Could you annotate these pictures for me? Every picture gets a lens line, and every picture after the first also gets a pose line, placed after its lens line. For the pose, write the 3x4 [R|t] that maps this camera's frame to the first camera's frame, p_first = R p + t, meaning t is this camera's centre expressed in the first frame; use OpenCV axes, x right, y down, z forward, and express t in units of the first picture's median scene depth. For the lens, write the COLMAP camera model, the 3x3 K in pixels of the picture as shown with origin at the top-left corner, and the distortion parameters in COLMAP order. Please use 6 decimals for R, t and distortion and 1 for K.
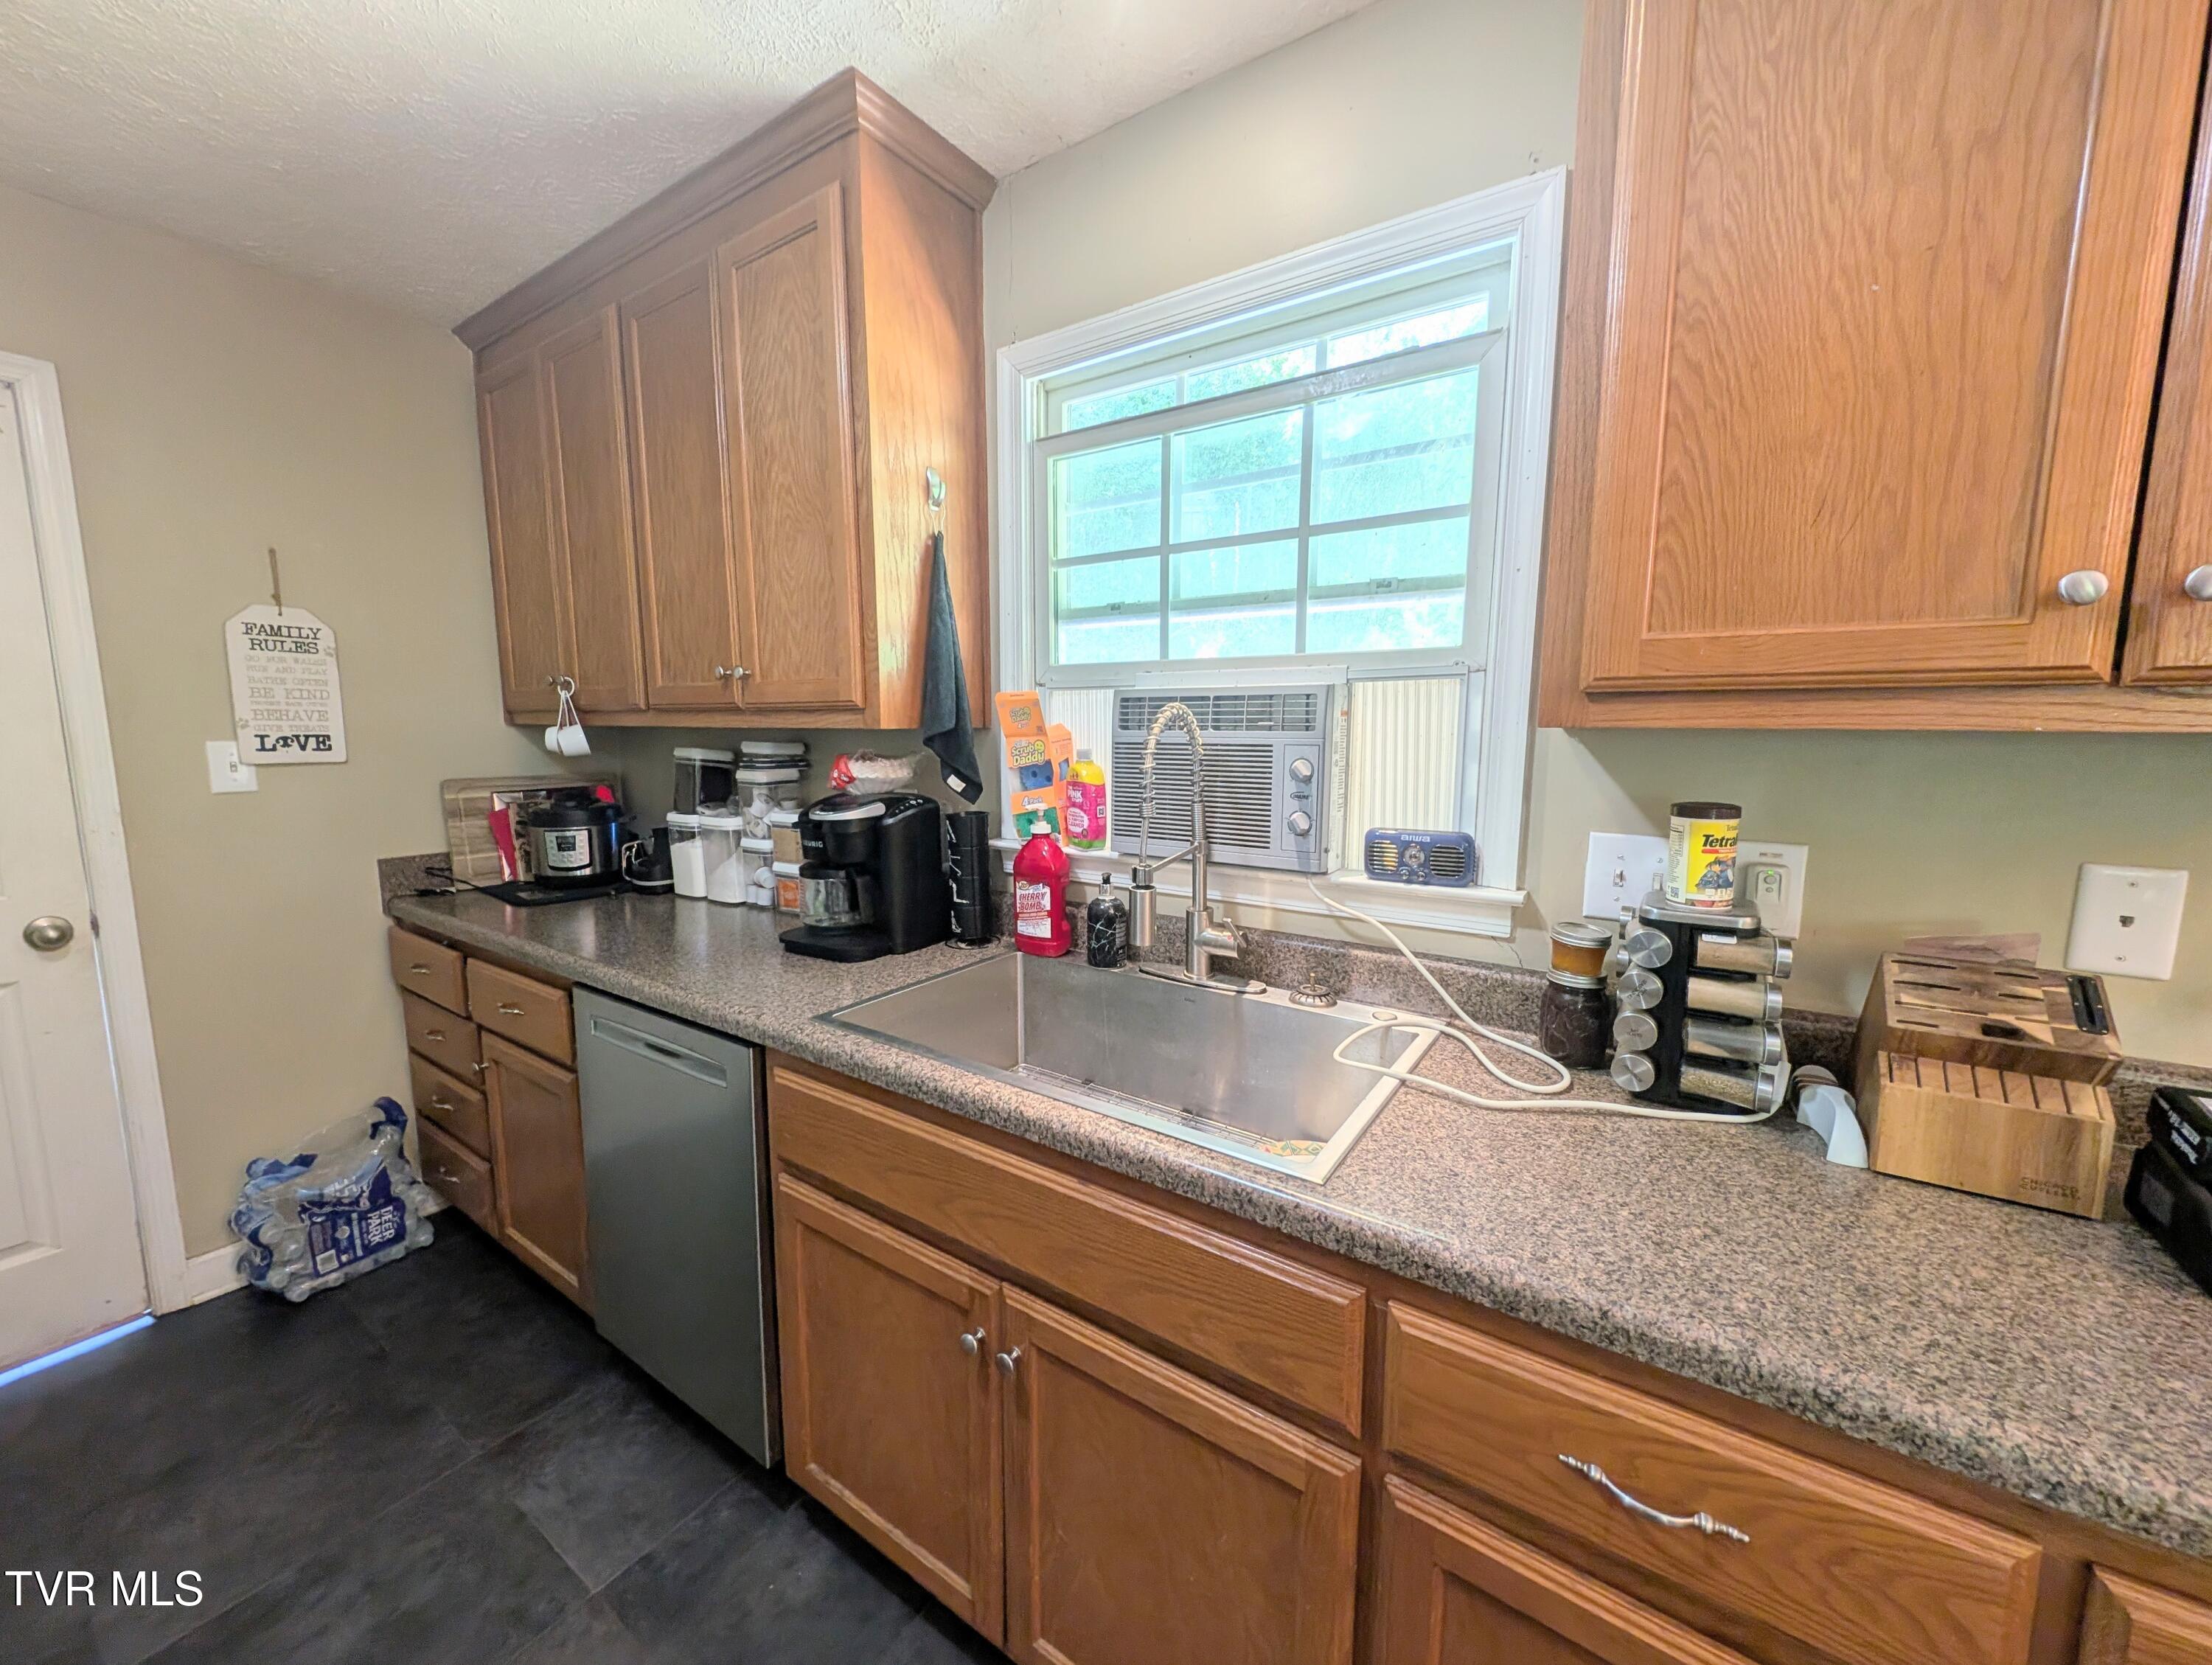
lens RADIAL K [[838.0, 0, 1109.0], [0, 838.0, 827.4], [0, 0, 1]] dist [-0.003005, -0.000390]
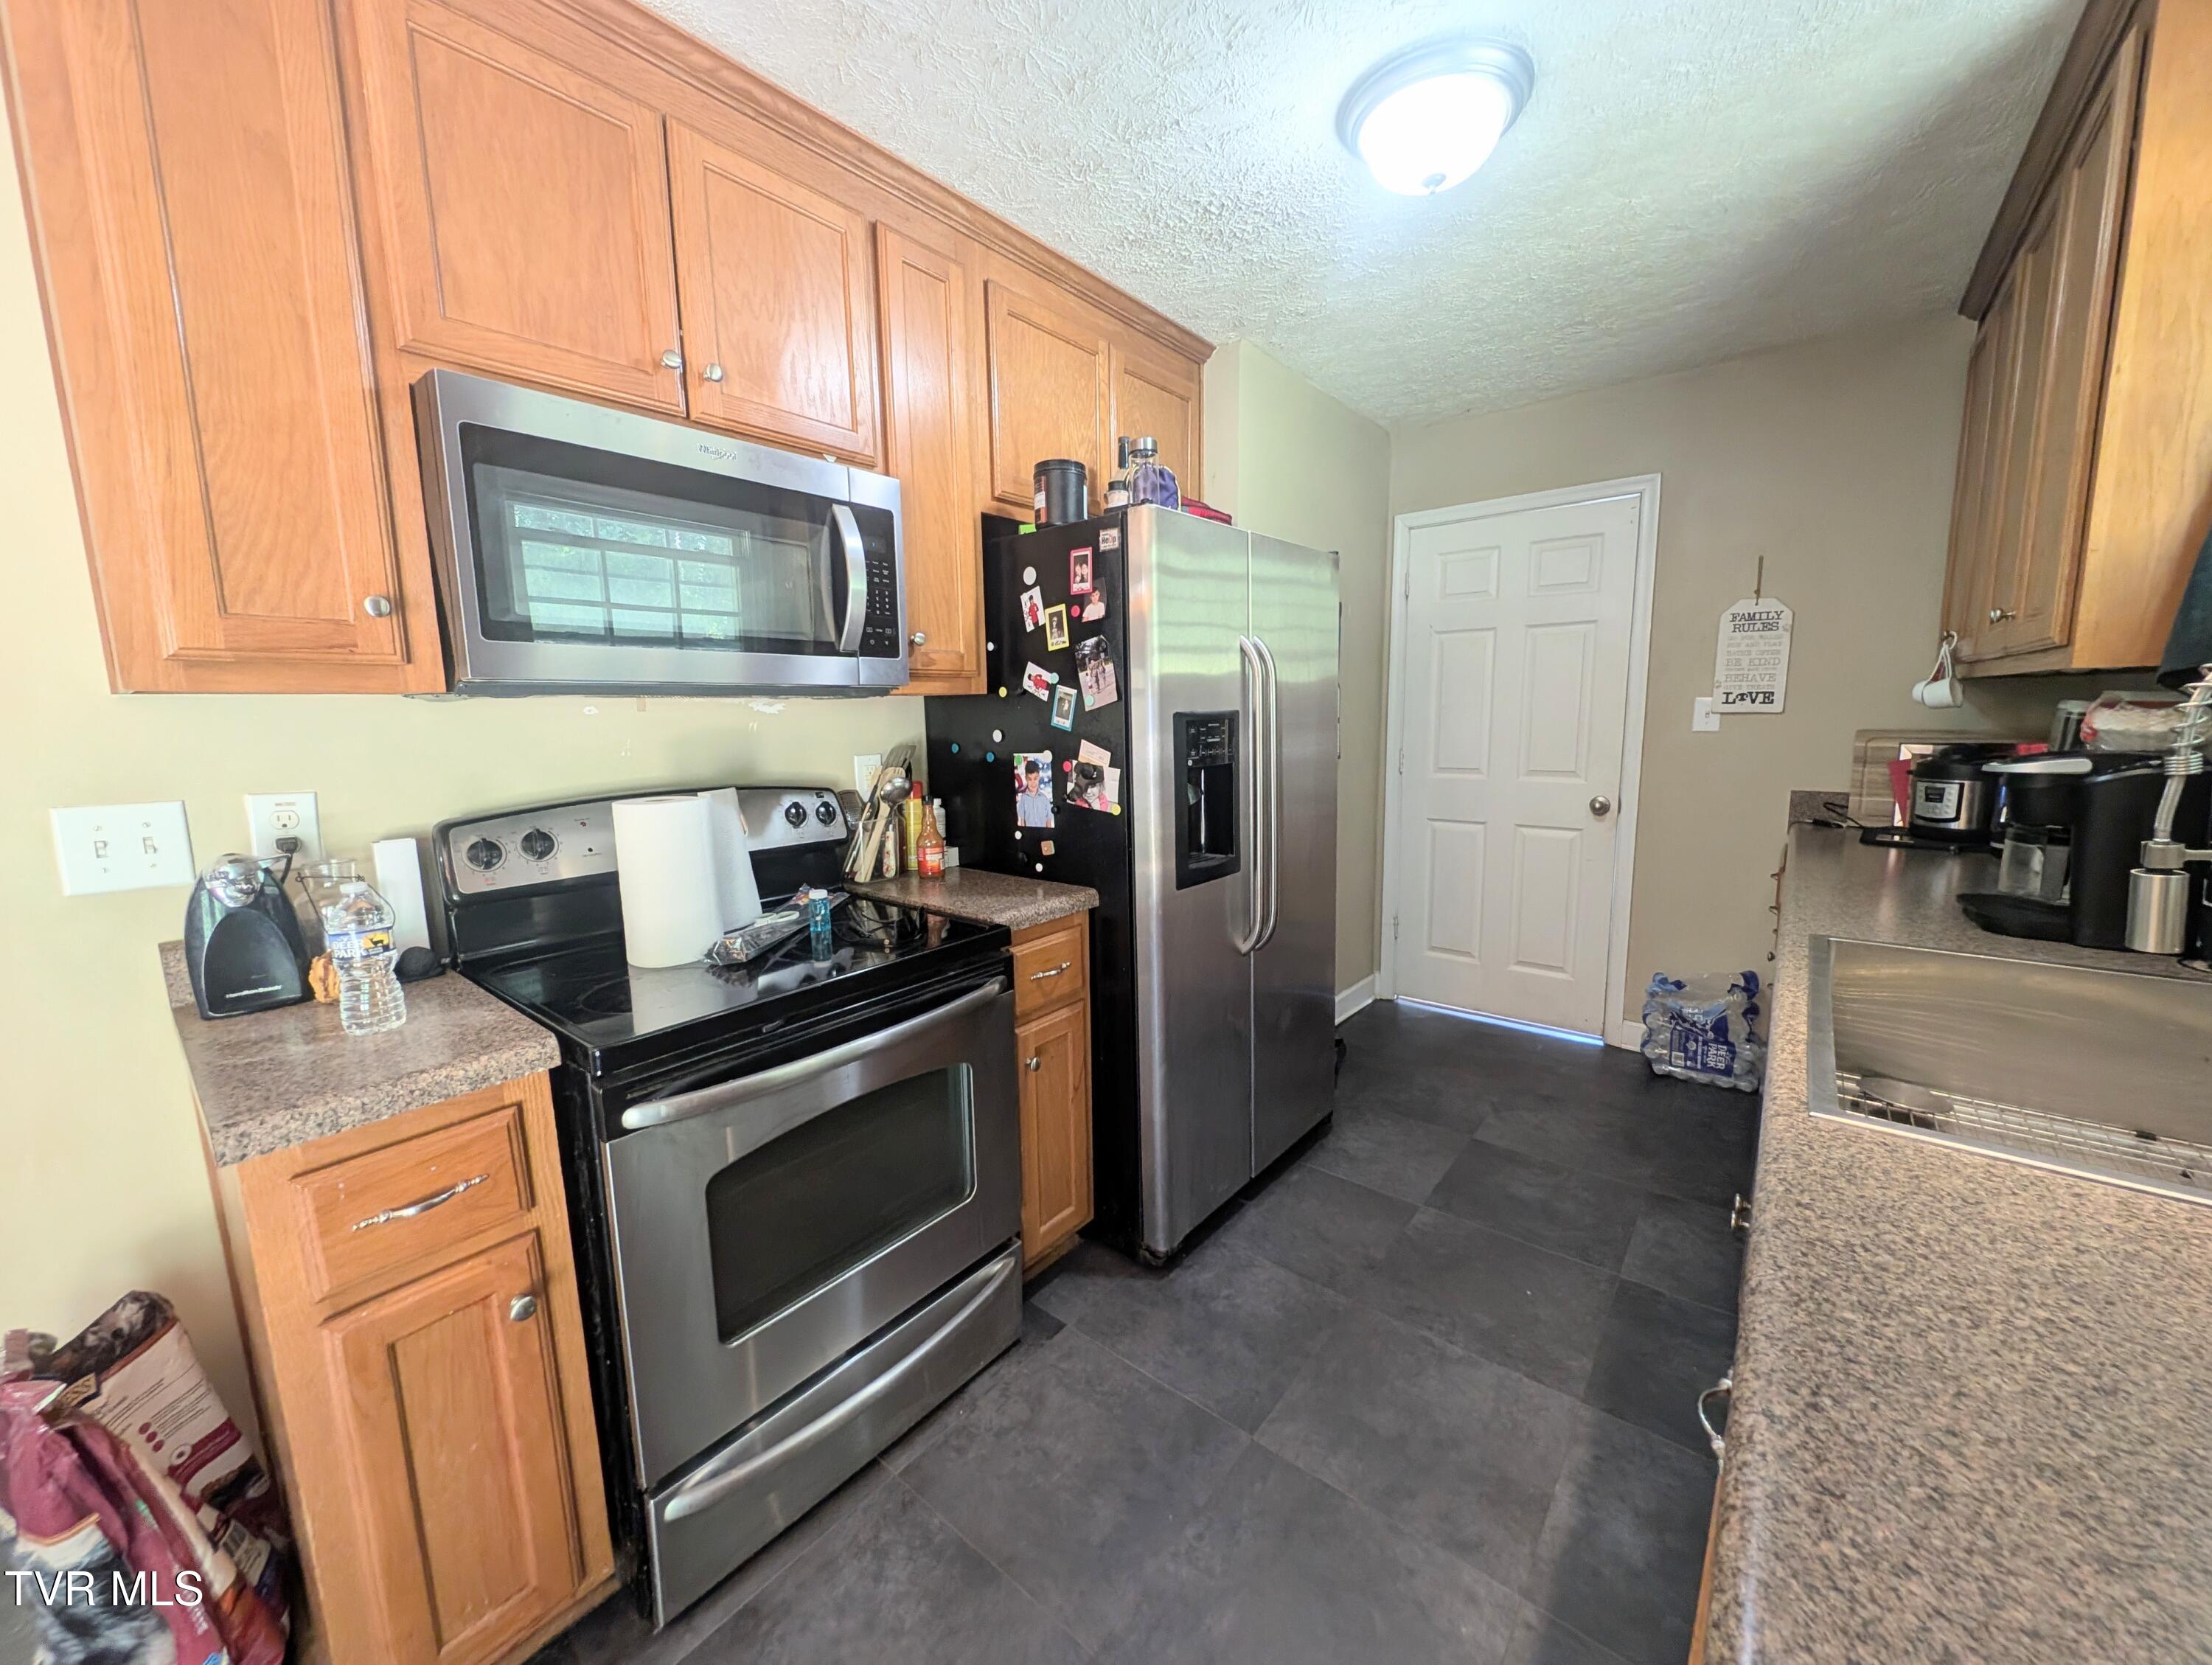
lens RADIAL K [[832.5, 0, 1110.9], [0, 832.5, 823.3], [0, 0, 1]] dist [0.006394, -0.000271]
pose [[-0.089126, 0.137728, -0.986452, 0.528428], [-0.105974, 0.983460, 0.146885, 0.011702], [0.990367, 0.117630, -0.073056, 0.087918]]
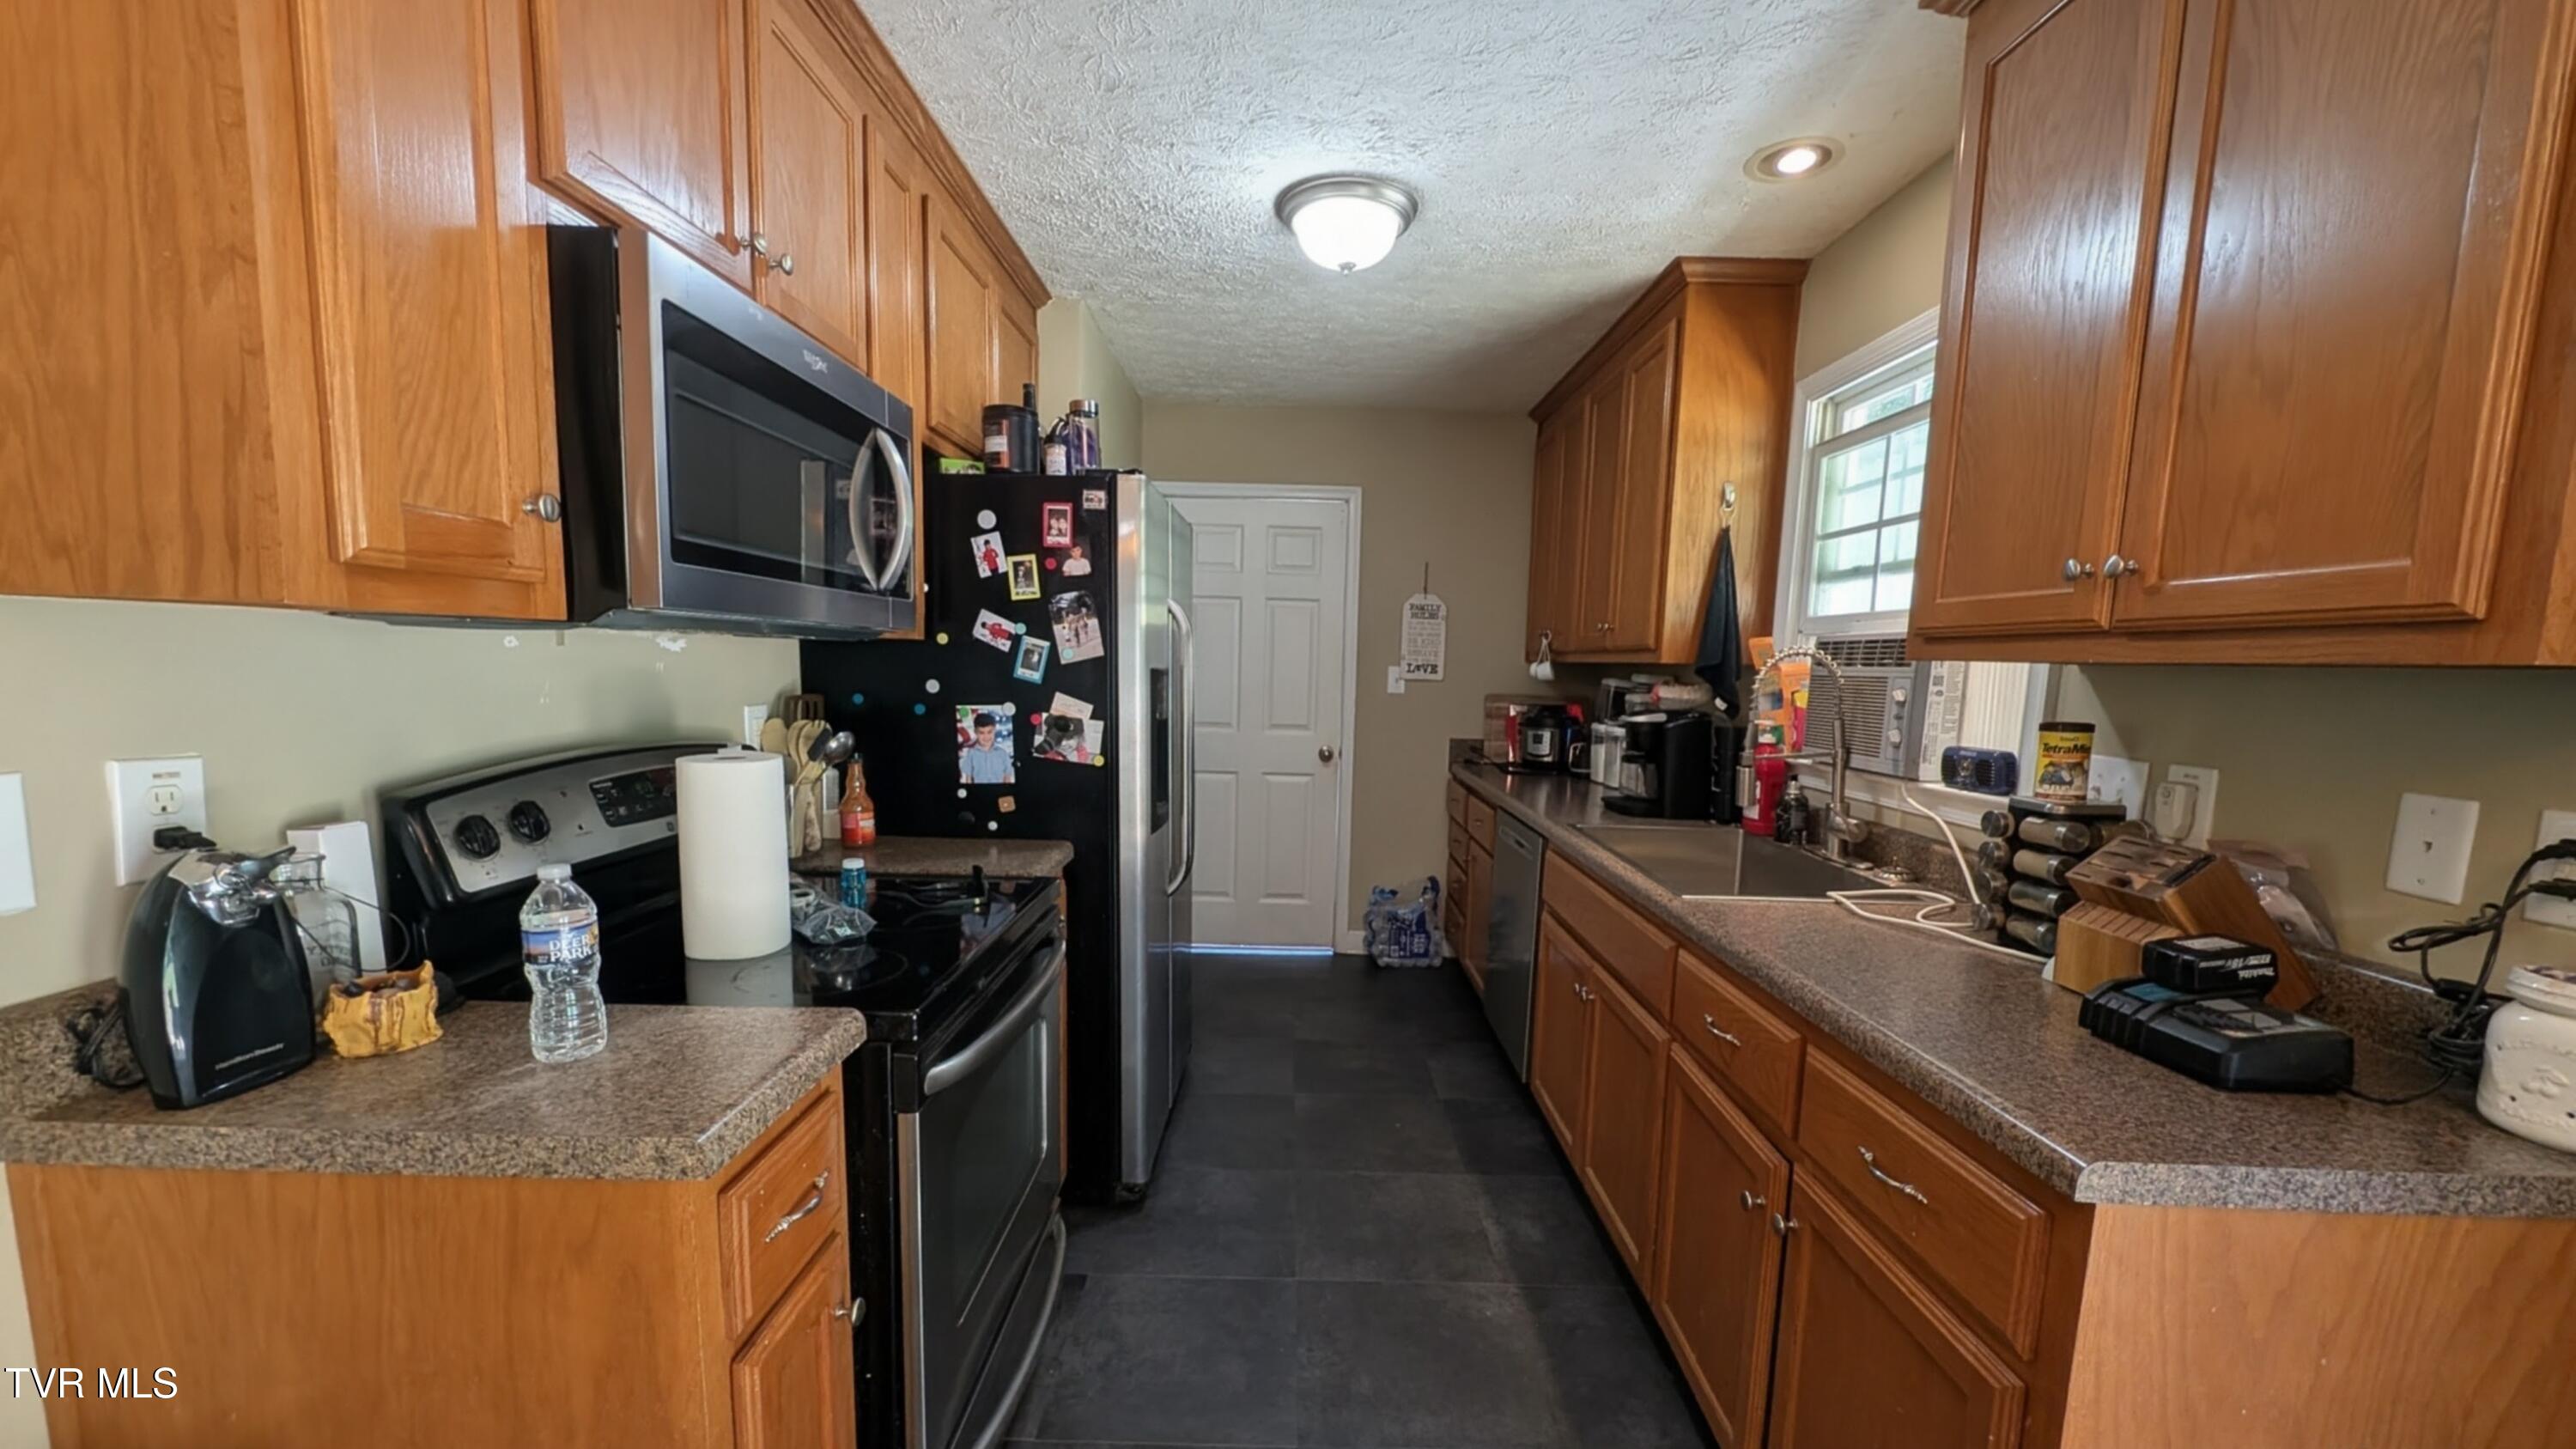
lens RADIAL K [[960.4, 0, 1287.1], [0, 960.4, 780.3], [0, 0, 1]] dist [-0.000817, -0.000121]
pose [[0.550956, 0.115822, -0.826458, 0.640577], [-0.127635, 0.990366, 0.053705, 0.067484], [0.824716, 0.075896, 0.560431, -0.409532]]
